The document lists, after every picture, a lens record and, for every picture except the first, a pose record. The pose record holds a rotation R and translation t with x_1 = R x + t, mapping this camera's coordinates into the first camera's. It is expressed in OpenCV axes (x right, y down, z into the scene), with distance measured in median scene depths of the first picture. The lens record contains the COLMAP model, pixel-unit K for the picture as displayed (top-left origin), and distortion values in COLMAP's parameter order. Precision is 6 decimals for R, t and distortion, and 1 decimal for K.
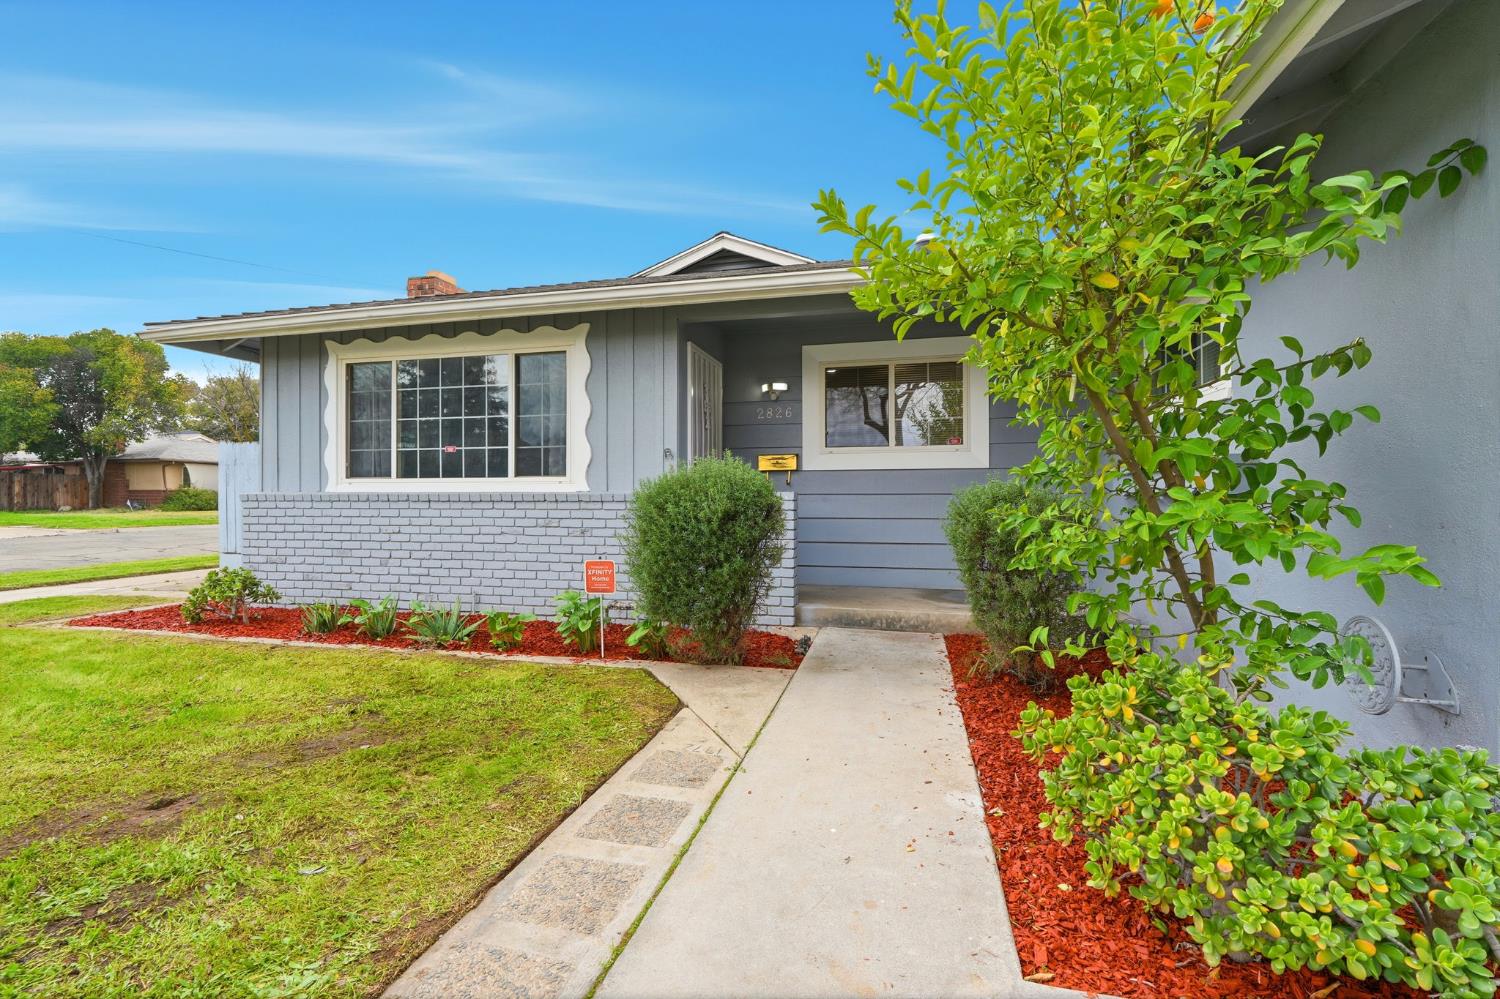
lens RADIAL K [[675.1, 0, 752.5], [0, 675.1, 494.3], [0, 0, 1]] dist [-0.002820, 0.000204]
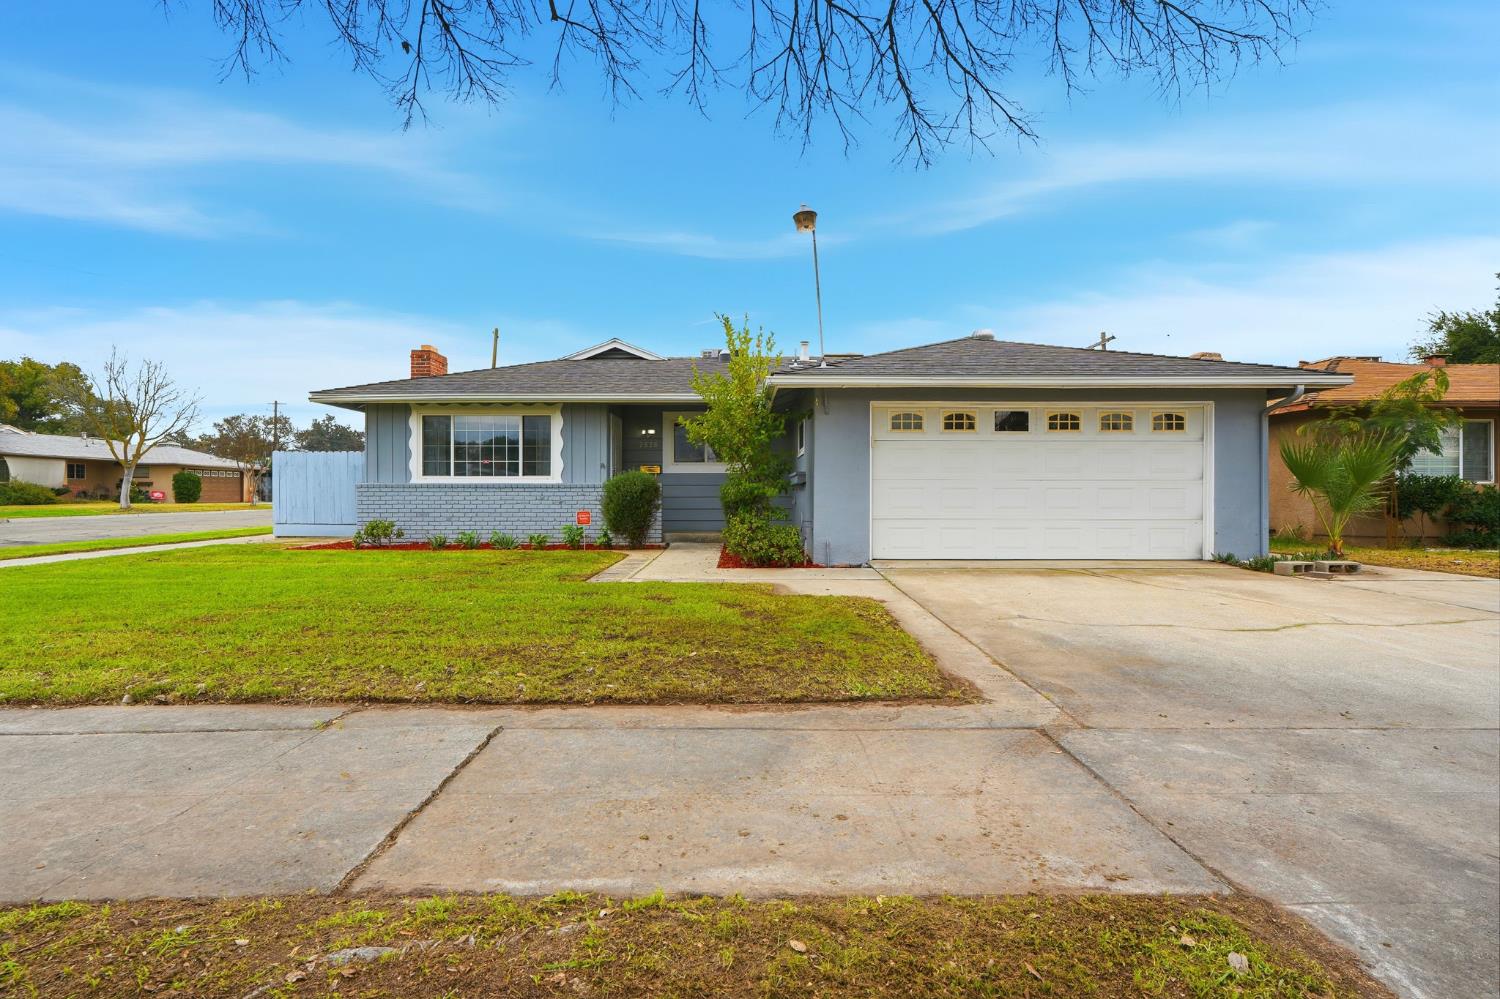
lens RADIAL K [[675.1, 0, 752.9], [0, 675.1, 493.2], [0, 0, 1]] dist [-0.002820, 0.000204]
pose [[0.971558, 0.001272, 0.236800, -0.157488], [-0.001576, 0.999998, 0.001094, 0.023673], [-0.236798, -0.001436, 0.971558, -1.144537]]
